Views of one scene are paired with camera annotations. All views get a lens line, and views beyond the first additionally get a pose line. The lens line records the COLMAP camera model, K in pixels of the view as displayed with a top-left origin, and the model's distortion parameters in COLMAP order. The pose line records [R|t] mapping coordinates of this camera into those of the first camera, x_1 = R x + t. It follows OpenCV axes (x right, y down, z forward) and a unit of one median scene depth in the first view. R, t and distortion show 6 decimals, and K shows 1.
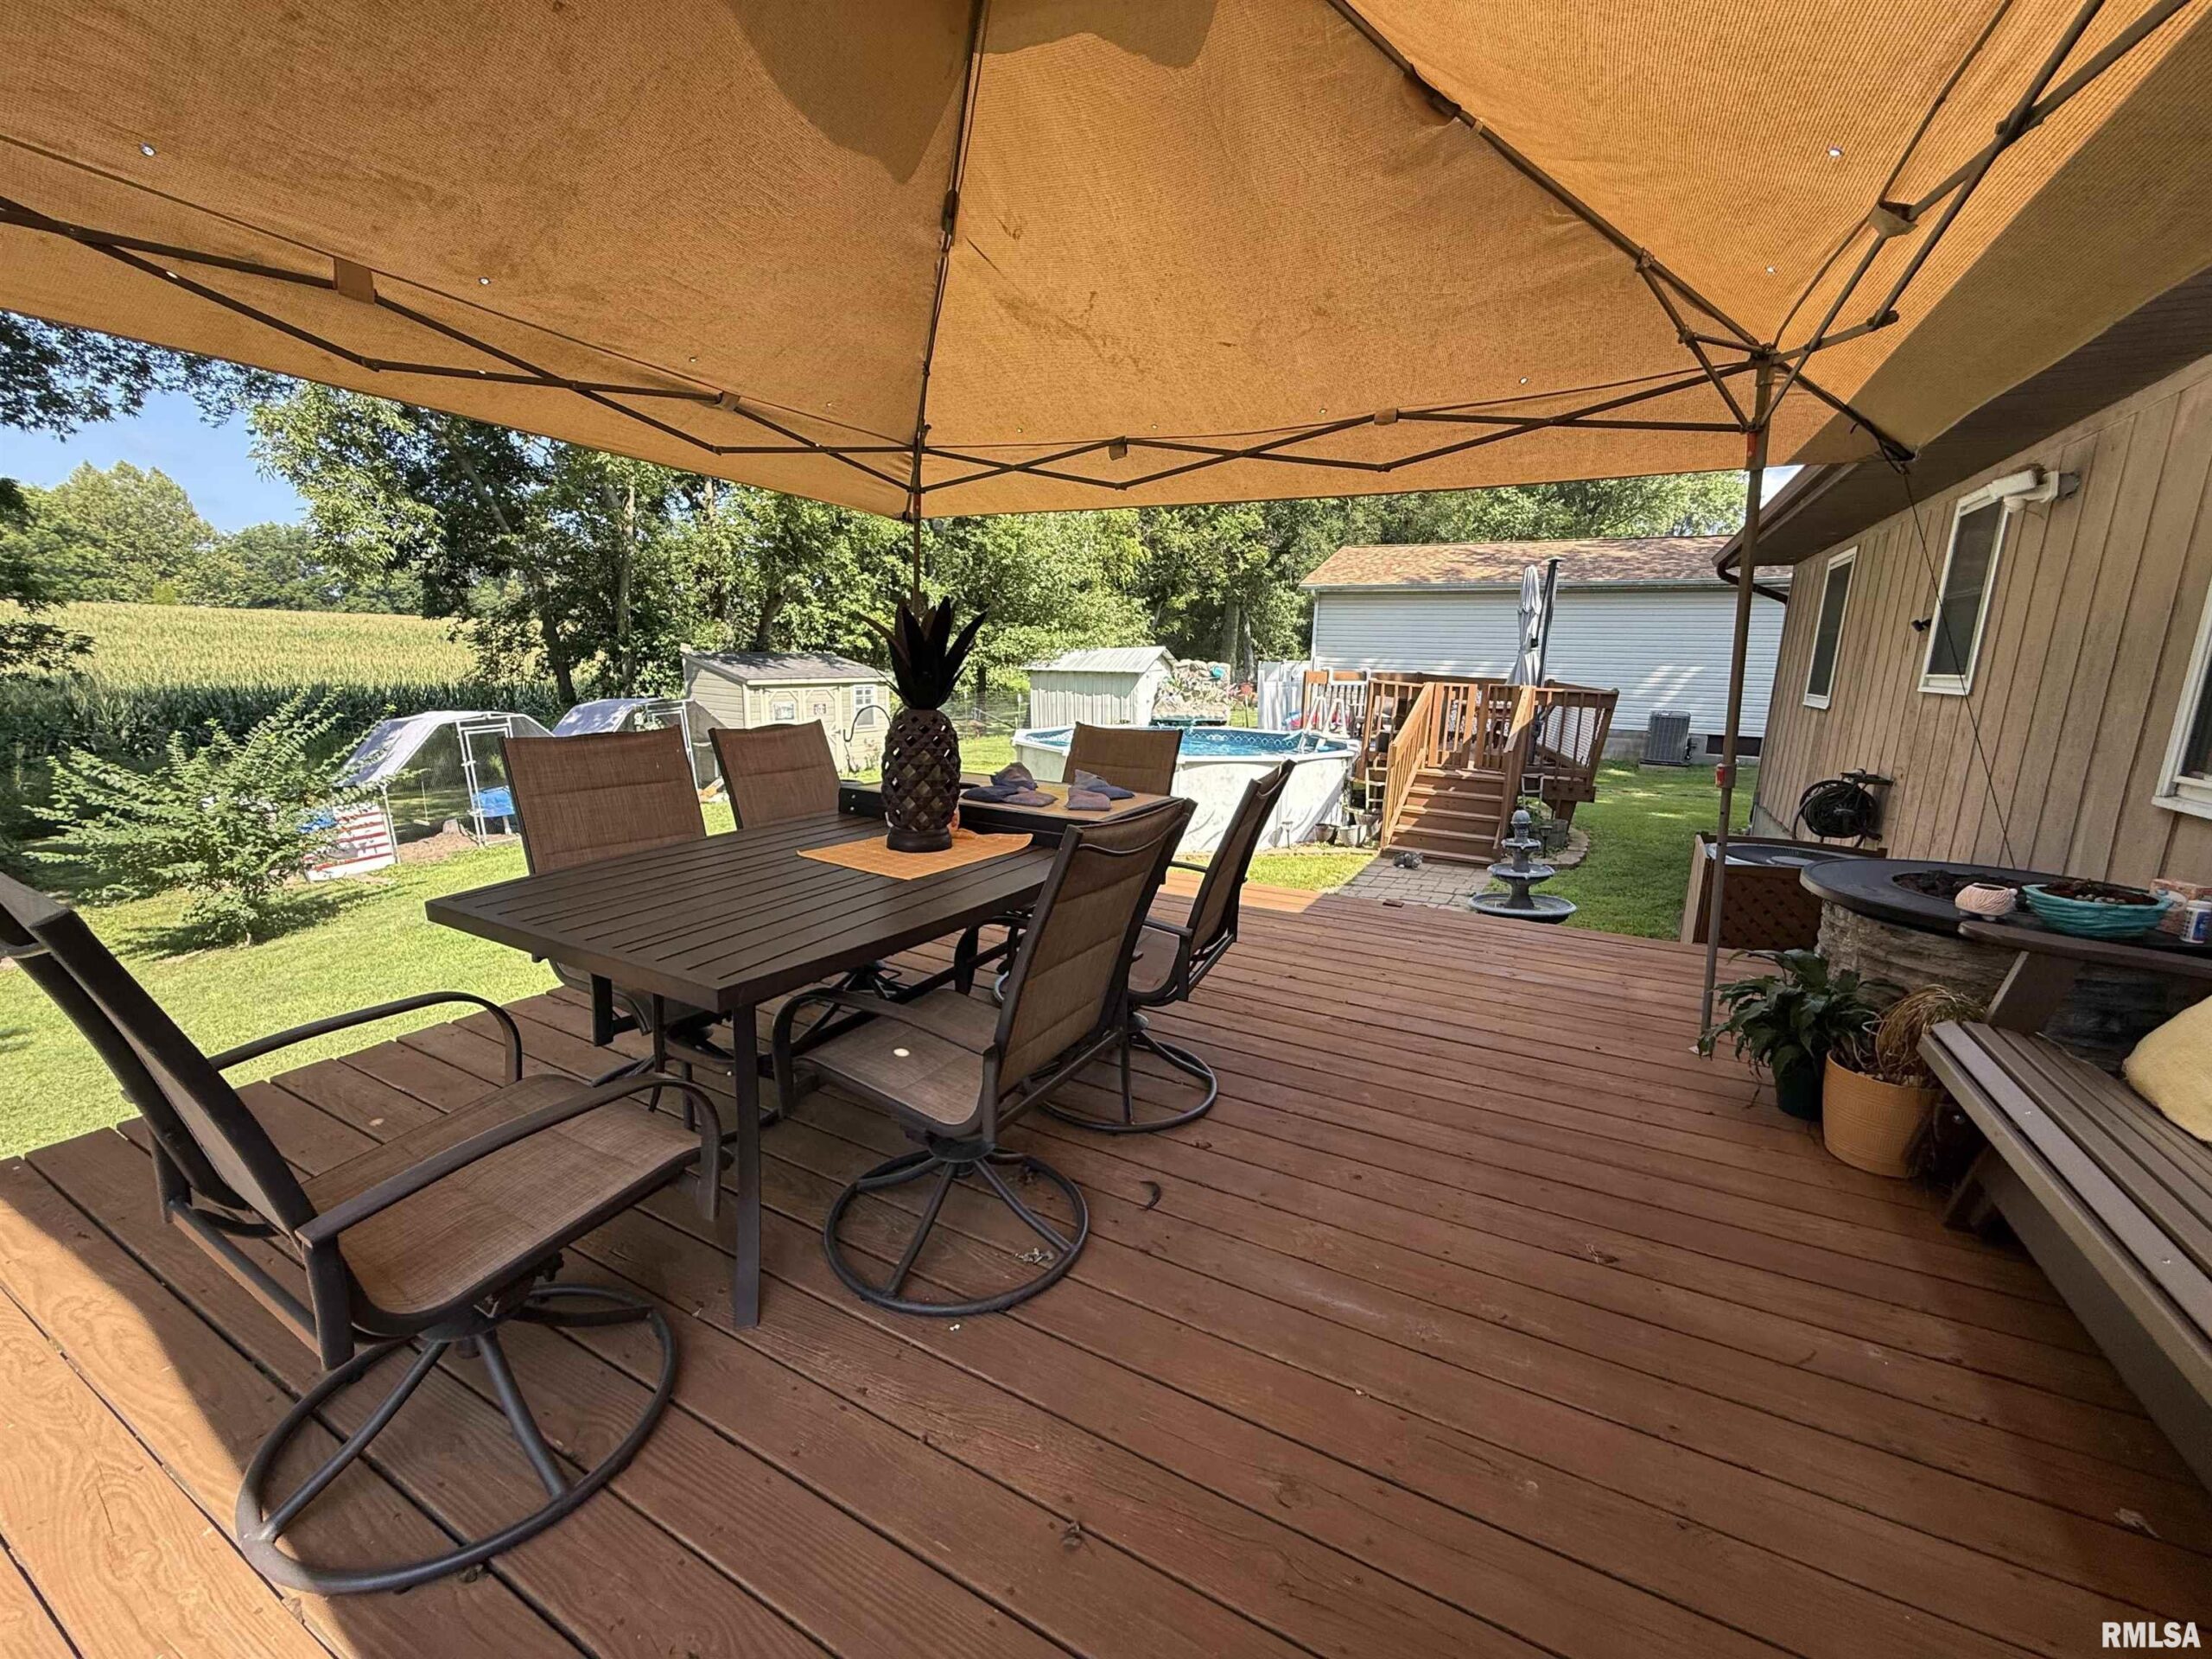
lens RADIAL K [[883.8, 0, 1100.6], [0, 883.8, 828.6], [0, 0, 1]] dist [-0.000414, 0.000094]
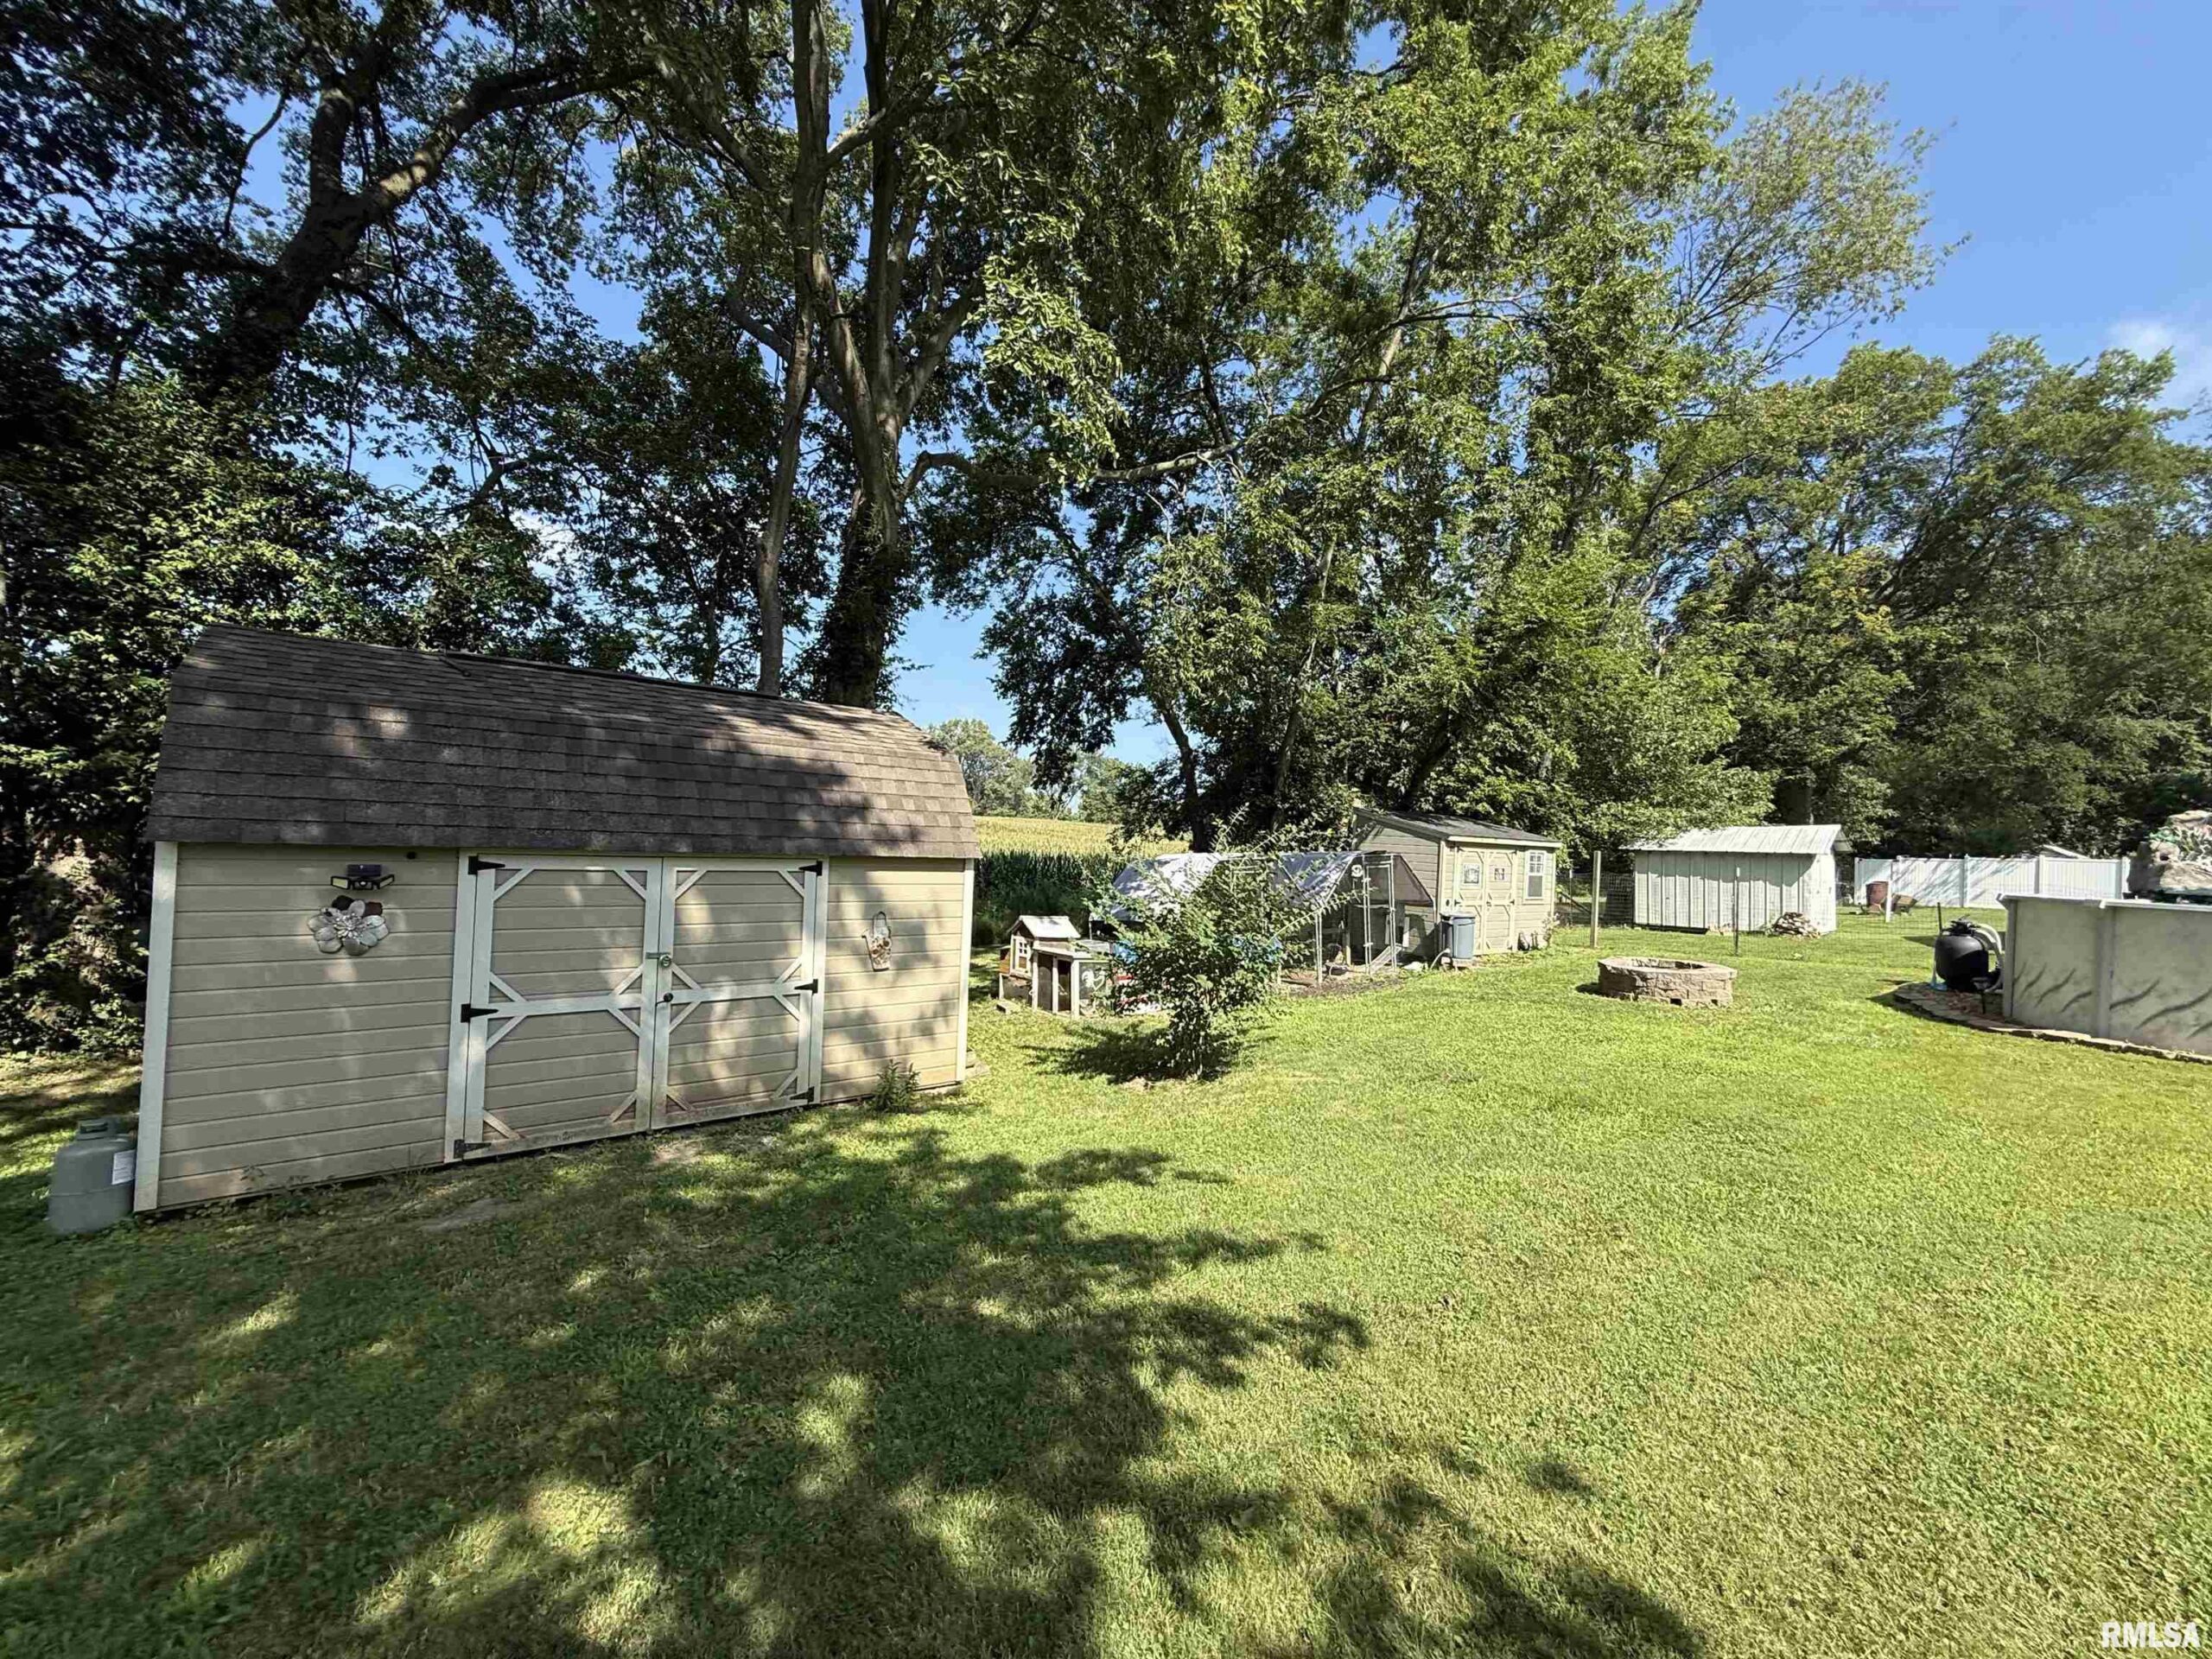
lens RADIAL K [[883.8, 0, 1100.6], [0, 883.8, 828.6], [0, 0, 1]] dist [-0.000414, 0.000094]
pose [[0.925931, 0.014587, -0.377410, -0.447207], [-0.099175, 0.973580, -0.205686, 0.049568], [0.364439, 0.227880, 0.902915, 0.077403]]
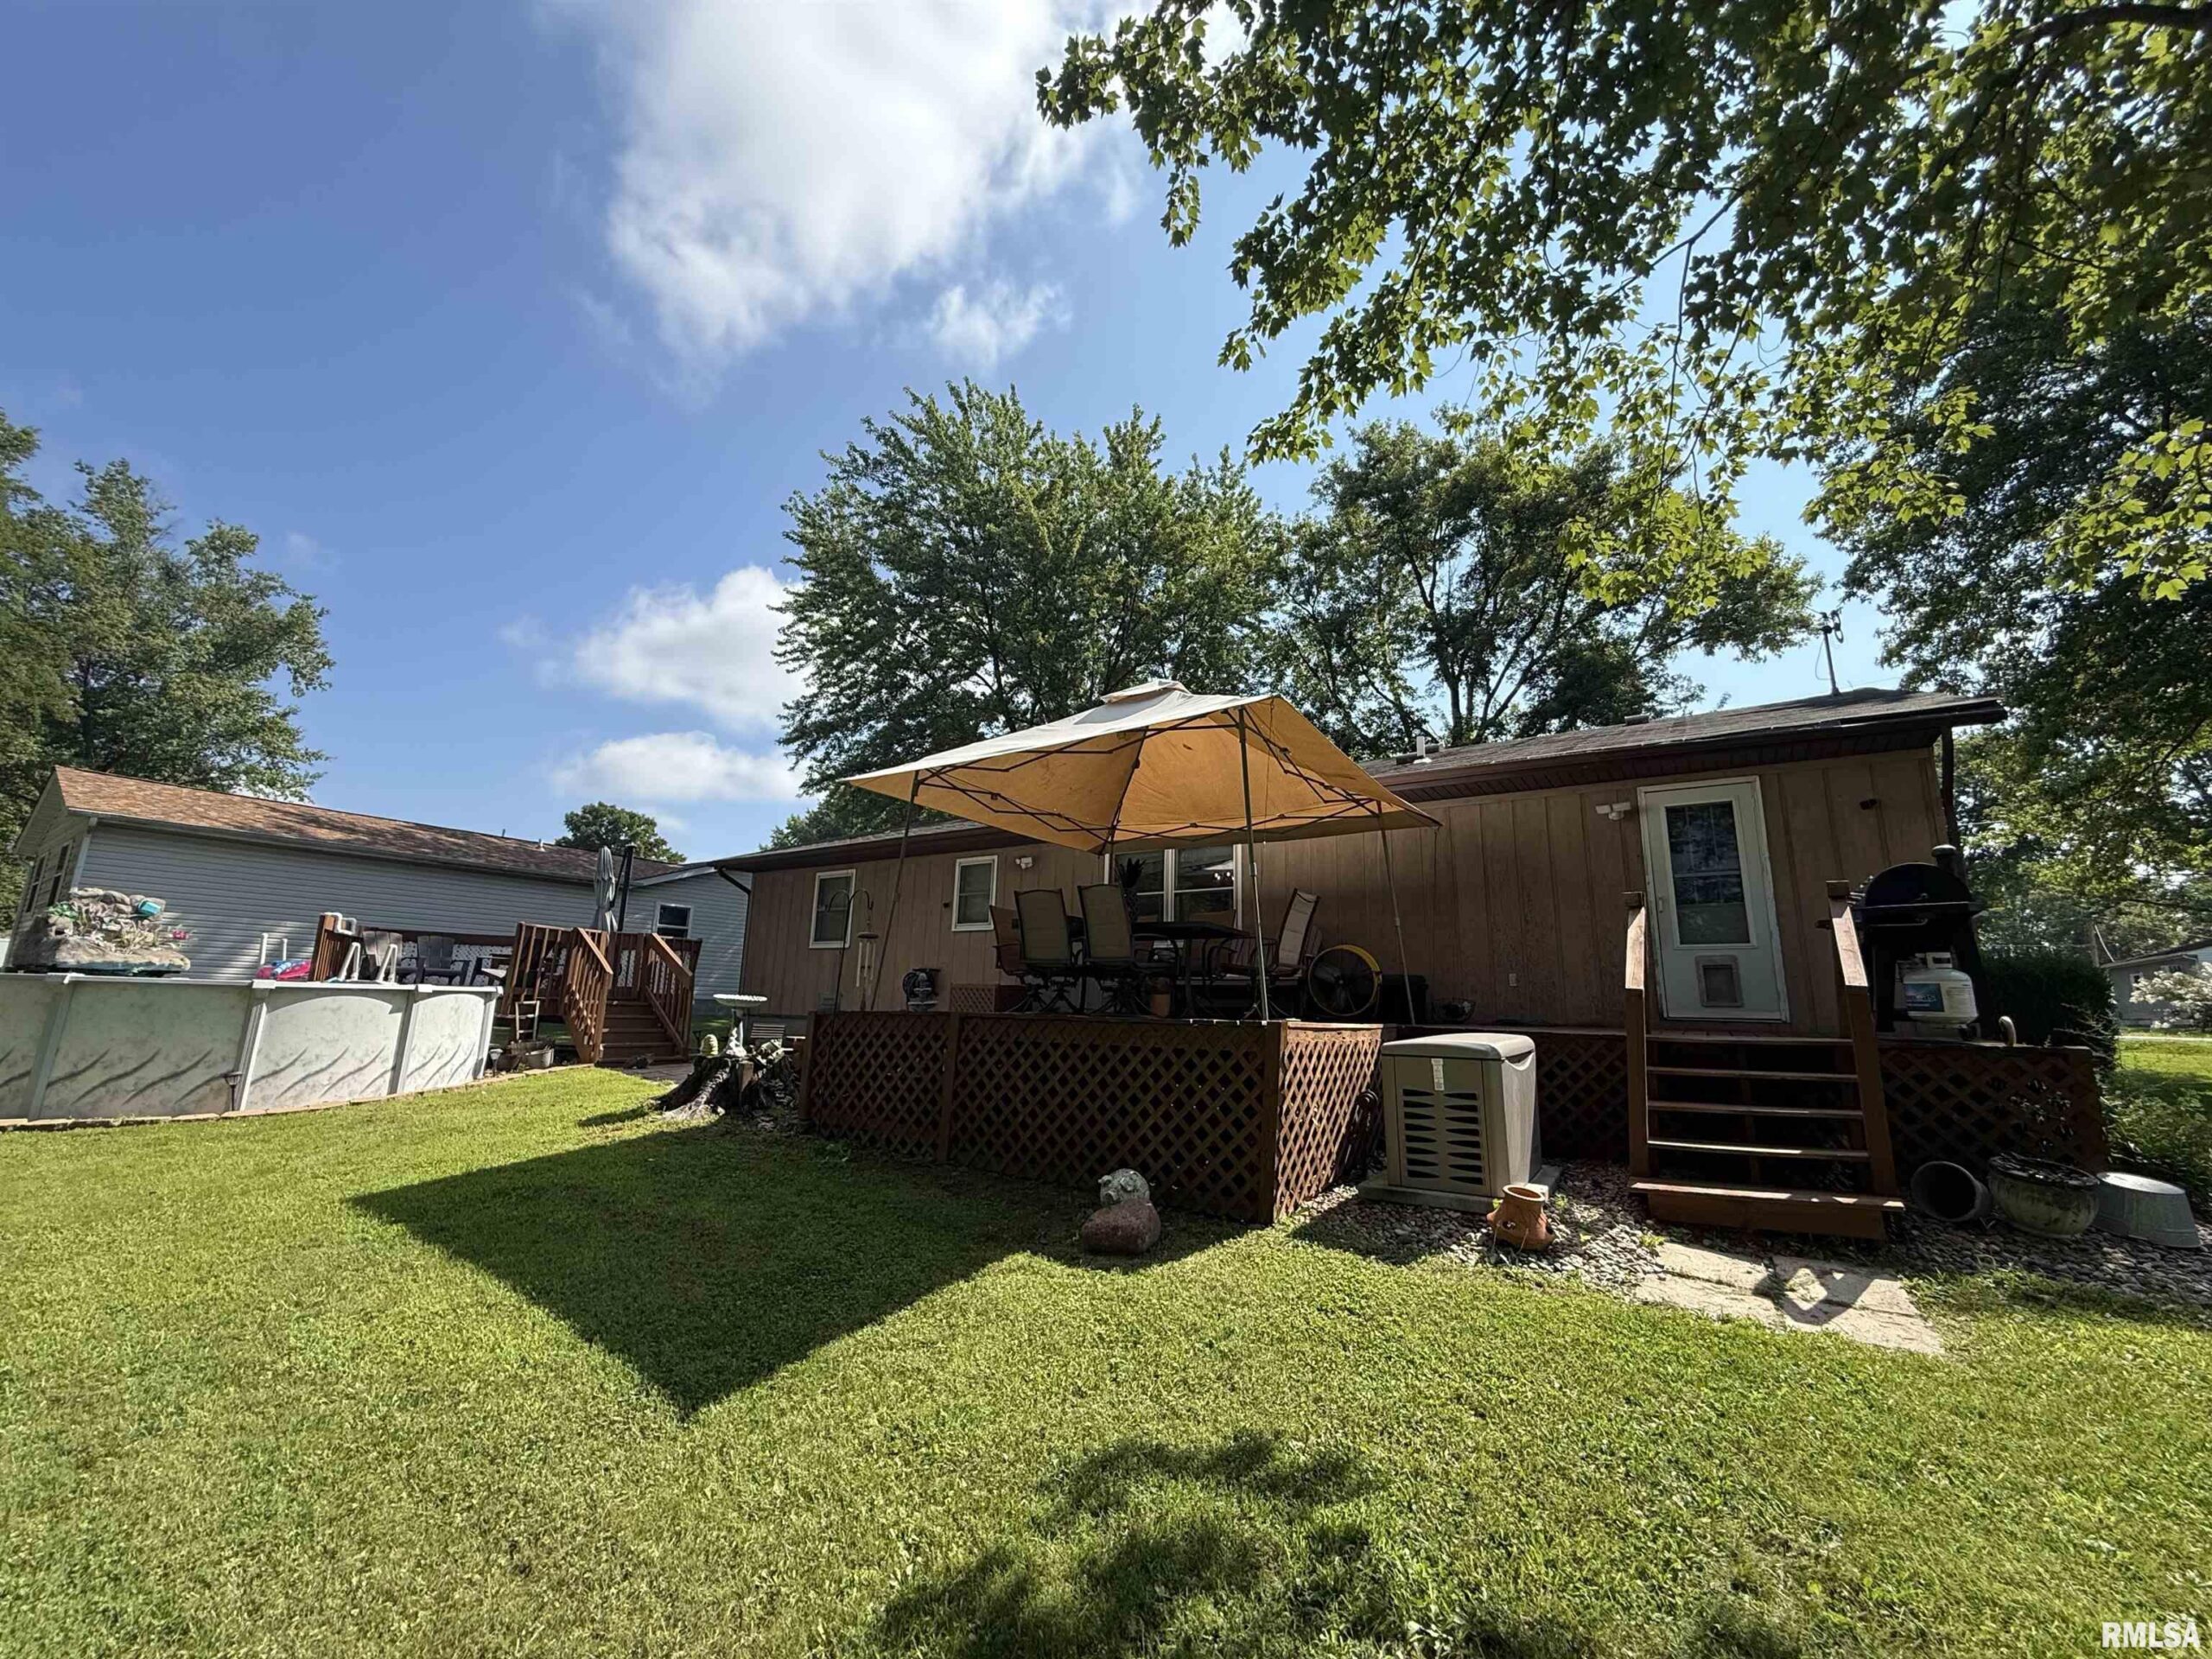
lens RADIAL K [[883.8, 0, 1100.6], [0, 883.8, 828.6], [0, 0, 1]] dist [-0.000414, 0.000094]
pose [[0.103761, 0.179841, 0.978208, -0.550805], [0.166880, 0.966426, -0.195377, 0.043353], [-0.980502, 0.183516, 0.070266, 0.131276]]
